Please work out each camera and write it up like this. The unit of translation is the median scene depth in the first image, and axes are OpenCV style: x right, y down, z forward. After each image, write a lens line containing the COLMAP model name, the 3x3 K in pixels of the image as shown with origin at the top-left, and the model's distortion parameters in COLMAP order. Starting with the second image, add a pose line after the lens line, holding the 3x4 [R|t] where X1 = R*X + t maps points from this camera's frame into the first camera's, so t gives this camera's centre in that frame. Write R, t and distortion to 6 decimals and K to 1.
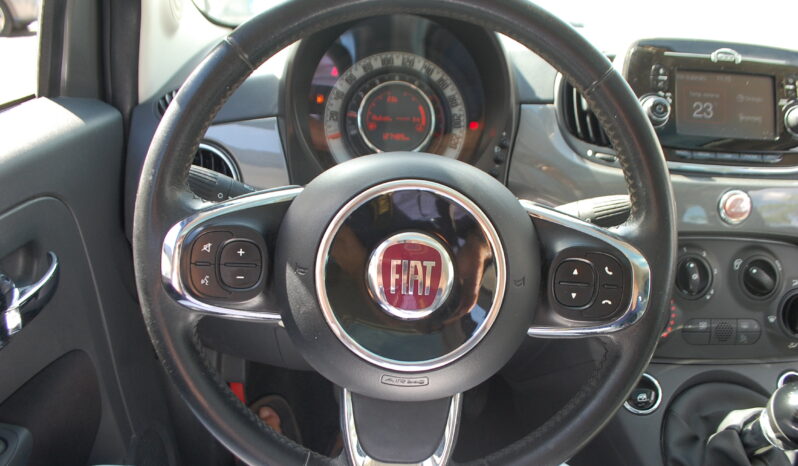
lens RADIAL K [[620.4, 0, 398.9], [0, 620.4, 243.7], [0, 0, 1]] dist [-0.072727, 0.000837]
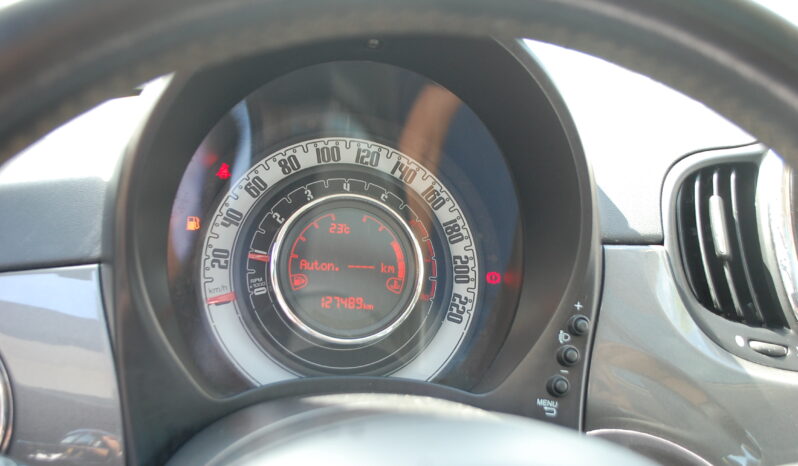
lens RADIAL K [[782.5, 0, 399.0], [0, 782.5, 233.0], [0, 0, 1]] dist [-0.026492, -0.008063]
pose [[0.989921, 0.011805, 0.141126, -0.057449], [0.013573, 0.984024, -0.177519, -0.124915], [-0.140967, 0.177645, 0.973946, 0.400117]]
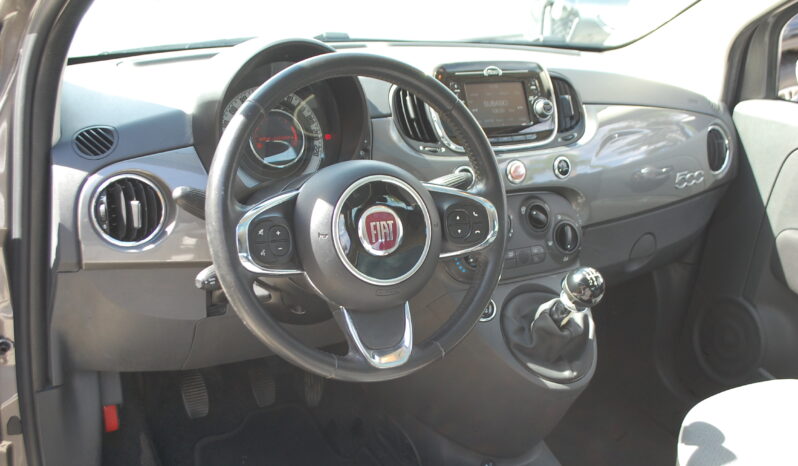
lens RADIAL K [[886.0, 0, 399.0], [0, 886.0, 233.0], [0, 0, 1]] dist [-0.004303, -0.005001]
pose [[0.884714, -0.149811, 0.441404, -0.665495], [0.174032, 0.984631, -0.014637, 0.066999], [-0.432427, 0.089768, 0.897189, -0.793697]]
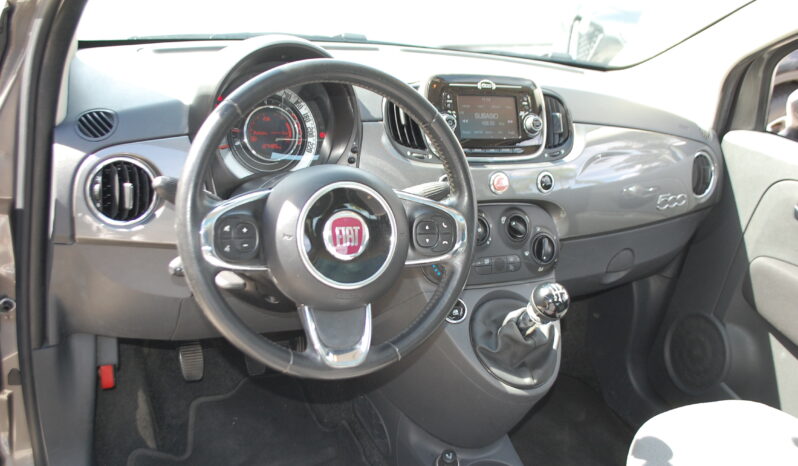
lens RADIAL K [[782.5, 0, 399.0], [0, 782.5, 233.0], [0, 0, 1]] dist [-0.026492, -0.008063]
pose [[0.914955, -0.083234, 0.394879, -0.473314], [0.085666, 0.996258, 0.011503, 0.020563], [-0.394358, 0.023303, 0.918661, -0.722983]]
